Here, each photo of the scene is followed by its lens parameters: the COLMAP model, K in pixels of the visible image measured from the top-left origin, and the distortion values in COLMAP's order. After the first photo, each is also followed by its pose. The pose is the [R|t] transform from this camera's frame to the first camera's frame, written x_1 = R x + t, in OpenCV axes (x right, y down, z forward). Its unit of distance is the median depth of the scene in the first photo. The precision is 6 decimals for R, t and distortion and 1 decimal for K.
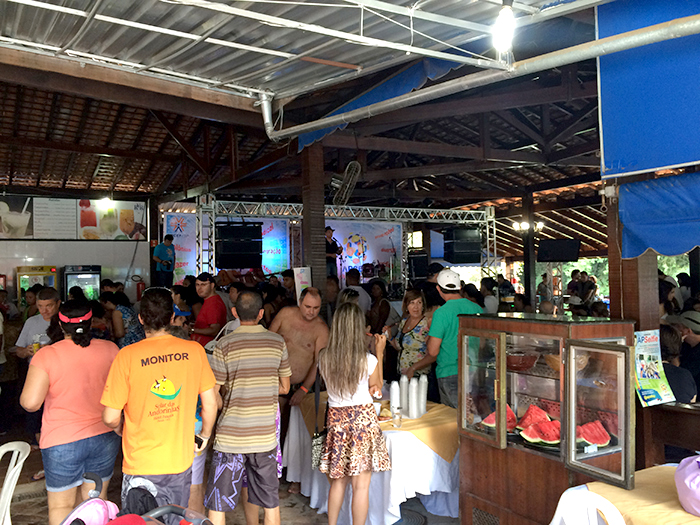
lens RADIAL K [[588.4, 0, 350.0], [0, 588.4, 262.5], [0, 0, 1]] dist [0.046548, -0.001009]
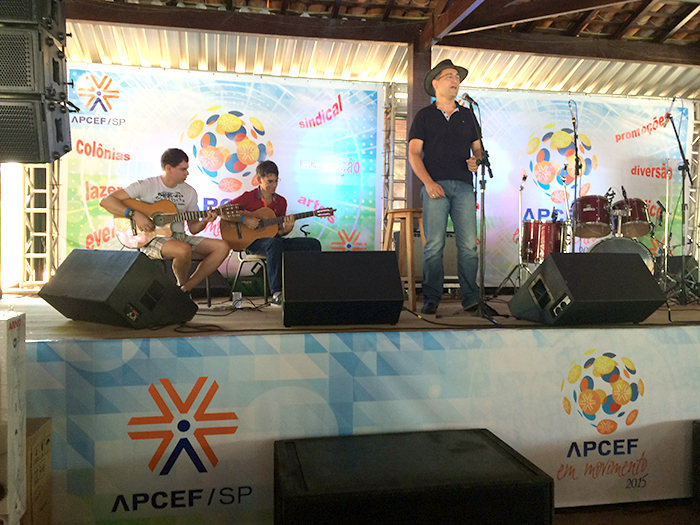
lens RADIAL K [[588.4, 0, 350.0], [0, 588.4, 262.5], [0, 0, 1]] dist [0.046548, -0.001009]
pose [[0.933241, 0.042162, -0.356767, 0.023917], [-0.015545, 0.996899, 0.077147, 0.015086], [0.358913, -0.066451, 0.931002, 0.610070]]
